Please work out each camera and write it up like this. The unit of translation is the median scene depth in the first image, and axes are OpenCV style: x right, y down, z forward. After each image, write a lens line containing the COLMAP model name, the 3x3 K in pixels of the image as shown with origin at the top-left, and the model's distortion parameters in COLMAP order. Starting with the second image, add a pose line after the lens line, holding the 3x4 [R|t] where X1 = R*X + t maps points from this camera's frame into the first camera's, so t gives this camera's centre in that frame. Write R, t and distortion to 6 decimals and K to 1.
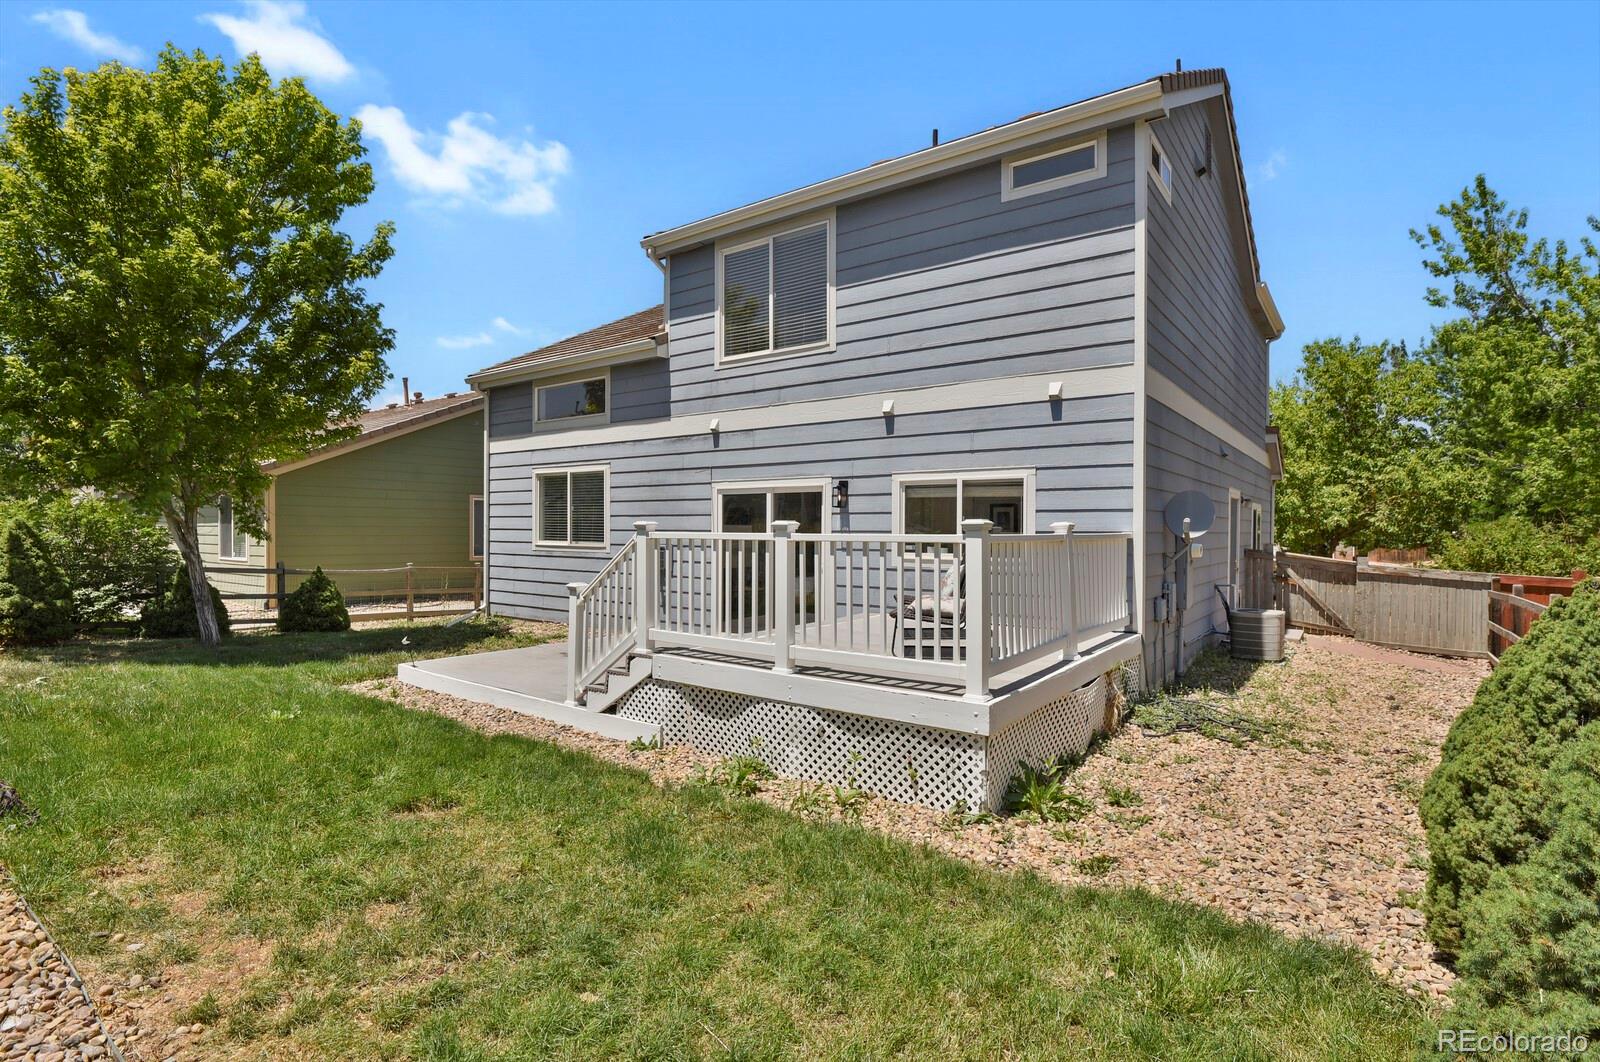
lens RADIAL K [[780.3, 0, 803.3], [0, 780.3, 536.8], [0, 0, 1]] dist [-0.022428, -0.005524]
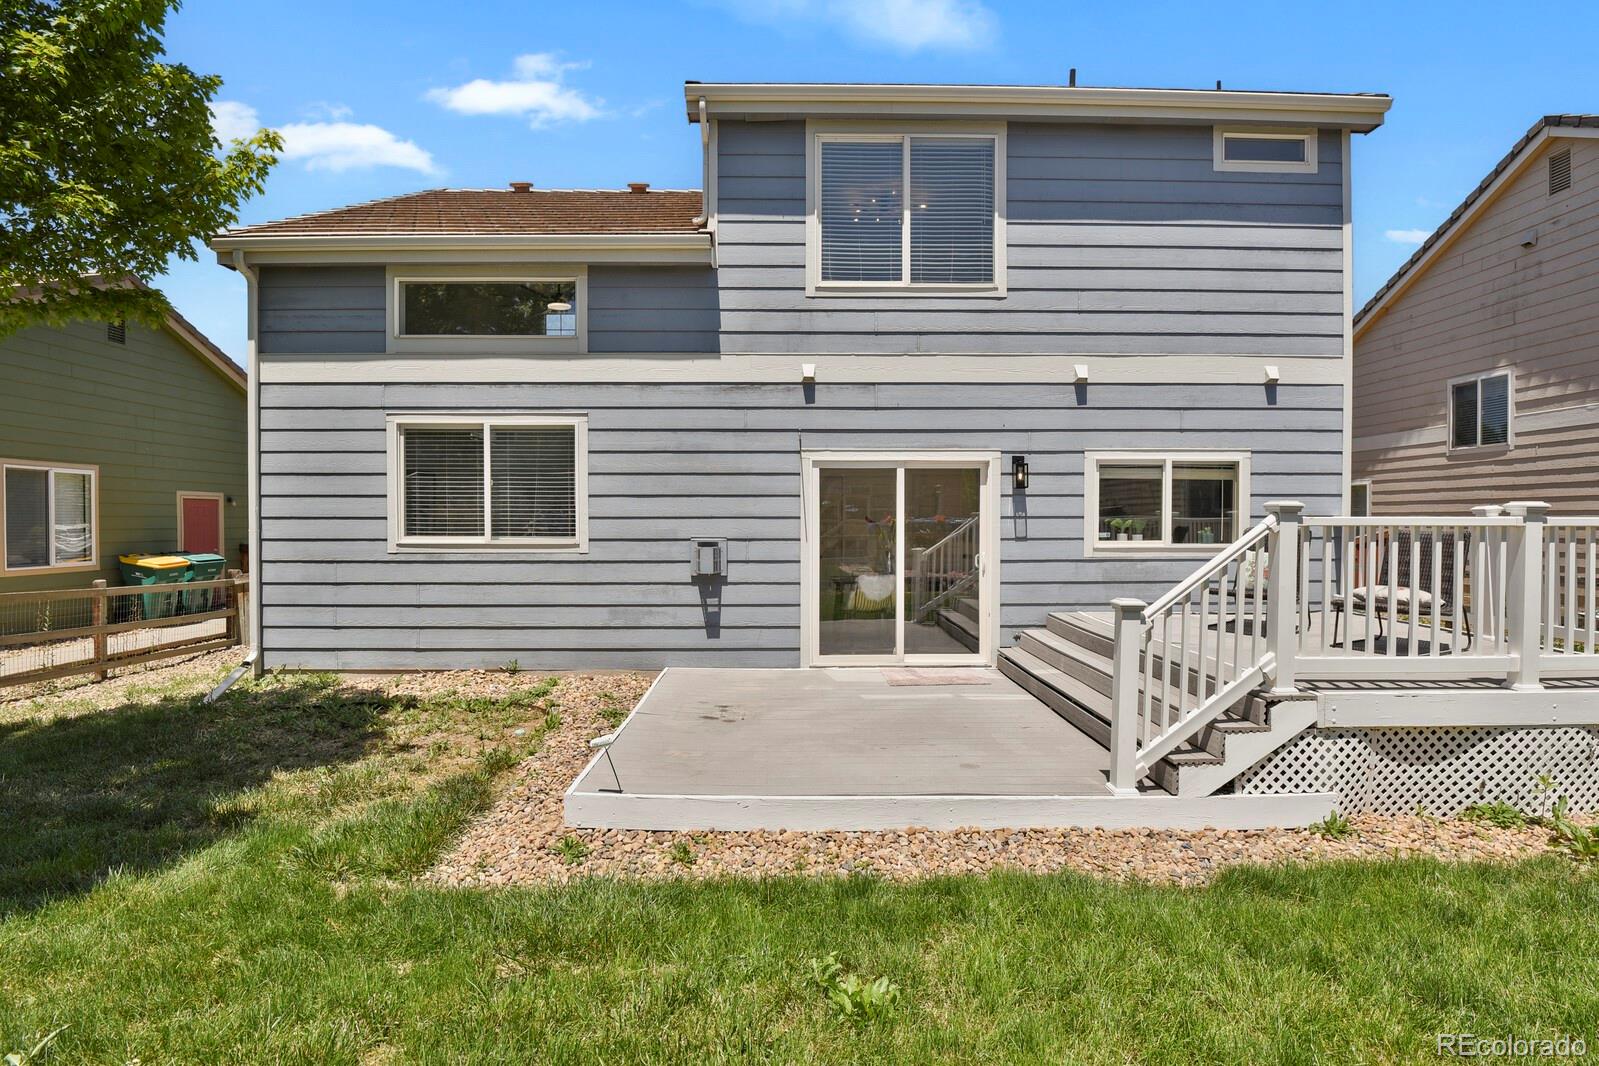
lens RADIAL K [[792.8, 0, 799.5], [0, 792.8, 529.3], [0, 0, 1]] dist [-0.028495, -0.001391]
pose [[0.798618, -0.014759, 0.601657, -0.625535], [0.010156, 0.999887, 0.011047, -0.005715], [-0.601753, -0.002712, 0.798678, 0.458940]]
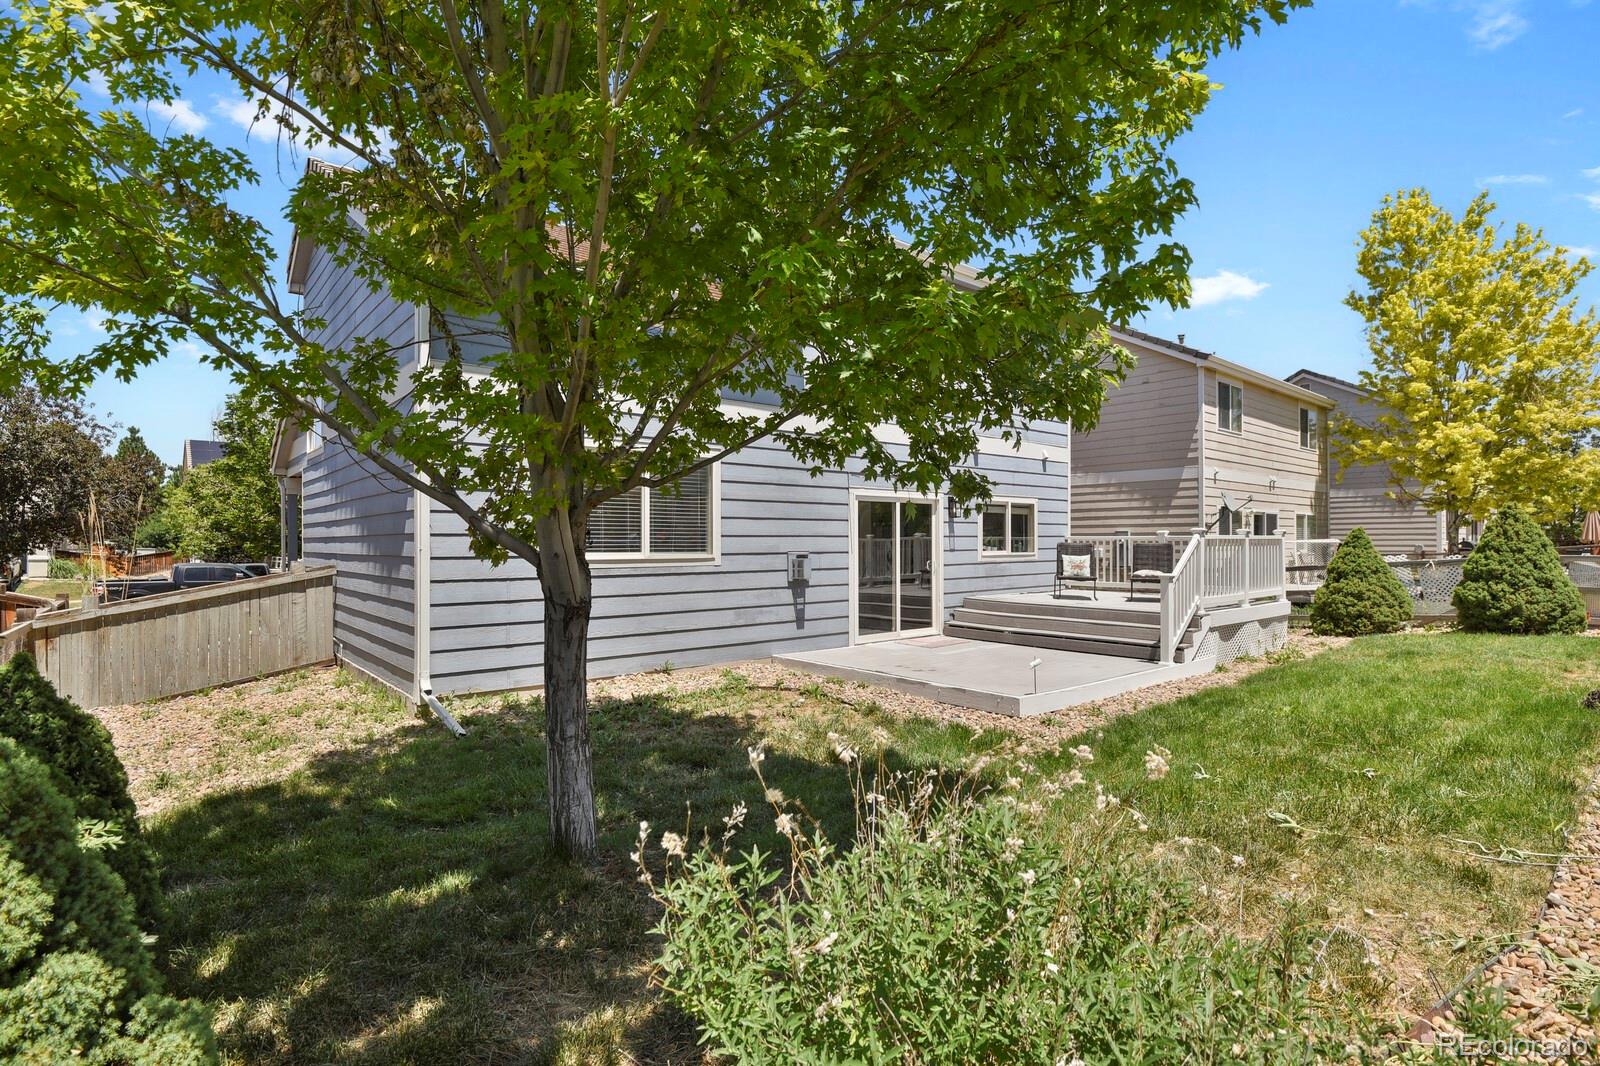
lens RADIAL K [[793.3, 0, 800.0], [0, 793.3, 529.2], [0, 0, 1]] dist [-0.028495, -0.001391]
pose [[0.230137, 0.008276, 0.973123, -1.240520], [0.012181, 0.999861, -0.011384, -0.006533], [-0.973082, 0.014473, 0.230004, 0.922139]]
